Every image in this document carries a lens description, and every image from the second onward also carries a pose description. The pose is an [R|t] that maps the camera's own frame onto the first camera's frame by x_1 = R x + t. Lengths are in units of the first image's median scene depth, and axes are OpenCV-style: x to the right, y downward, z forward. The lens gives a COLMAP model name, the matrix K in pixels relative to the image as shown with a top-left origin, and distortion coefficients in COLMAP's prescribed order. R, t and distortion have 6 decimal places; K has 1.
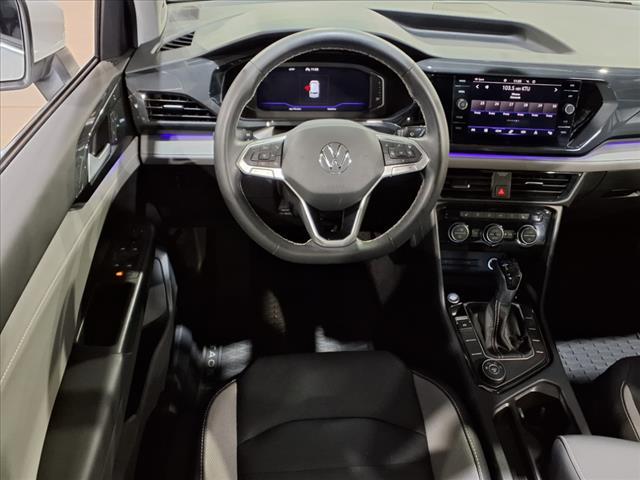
lens RADIAL K [[527.3, 0, 318.2], [0, 527.3, 239.6], [0, 0, 1]] dist [0.067831, -0.030999]
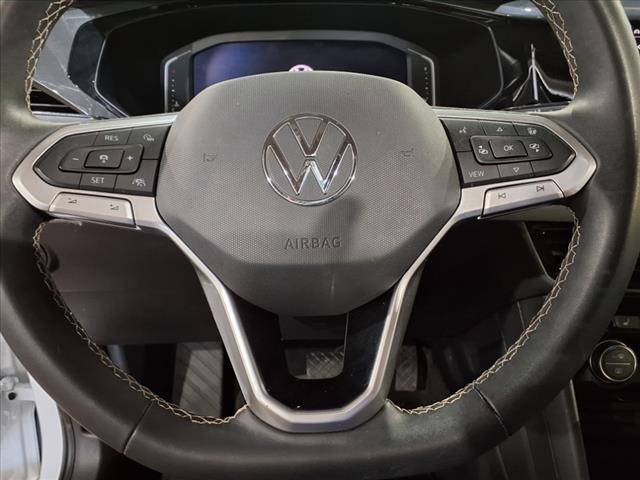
lens RADIAL K [[527.3, 0, 319.3], [0, 527.3, 245.7], [0, 0, 1]] dist [0.067831, -0.030999]
pose [[0.997658, -0.017340, -0.066172, 0.054255], [0.005240, 0.983869, -0.178814, -0.039039], [0.068205, 0.178048, 0.981655, 0.642040]]
